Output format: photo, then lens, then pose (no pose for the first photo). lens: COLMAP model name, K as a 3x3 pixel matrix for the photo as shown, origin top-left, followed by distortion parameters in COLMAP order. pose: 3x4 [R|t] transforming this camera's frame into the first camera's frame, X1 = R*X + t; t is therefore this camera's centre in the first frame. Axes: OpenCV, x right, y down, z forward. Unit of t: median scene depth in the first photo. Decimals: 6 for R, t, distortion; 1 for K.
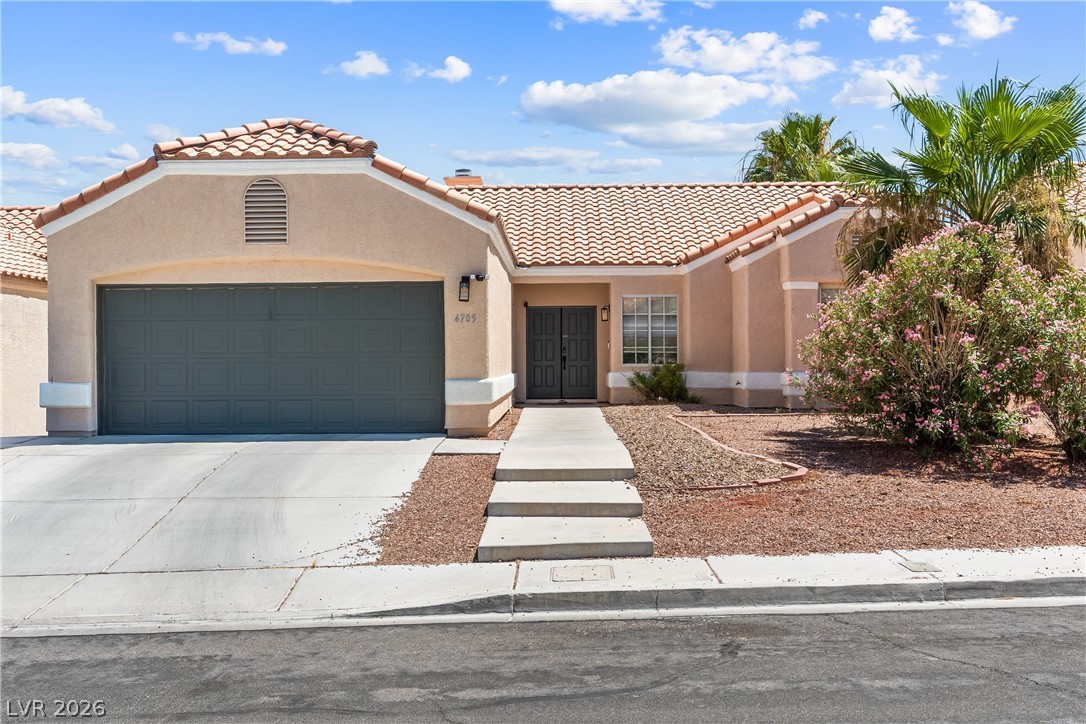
lens RADIAL K [[1132.2, 0, 543.1], [0, 1132.2, 365.3], [0, 0, 1]] dist [-0.015746, 0.000000]
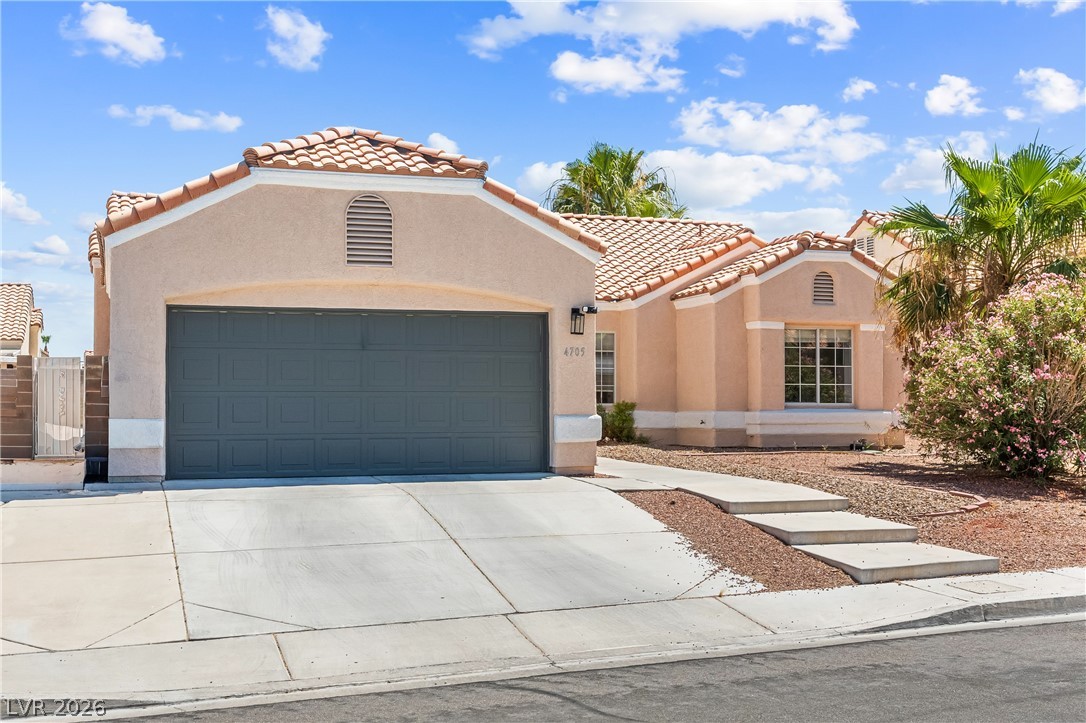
lens RADIAL K [[1296.9, 0, 542.8], [0, 1296.9, 358.3], [0, 0, 1]] dist [0.009021, 0.000000]
pose [[0.941918, 0.016418, 0.335440, -0.459882], [-0.002812, 0.999155, -0.041008, 0.009154], [-0.335830, 0.037683, 0.941169, -0.026550]]
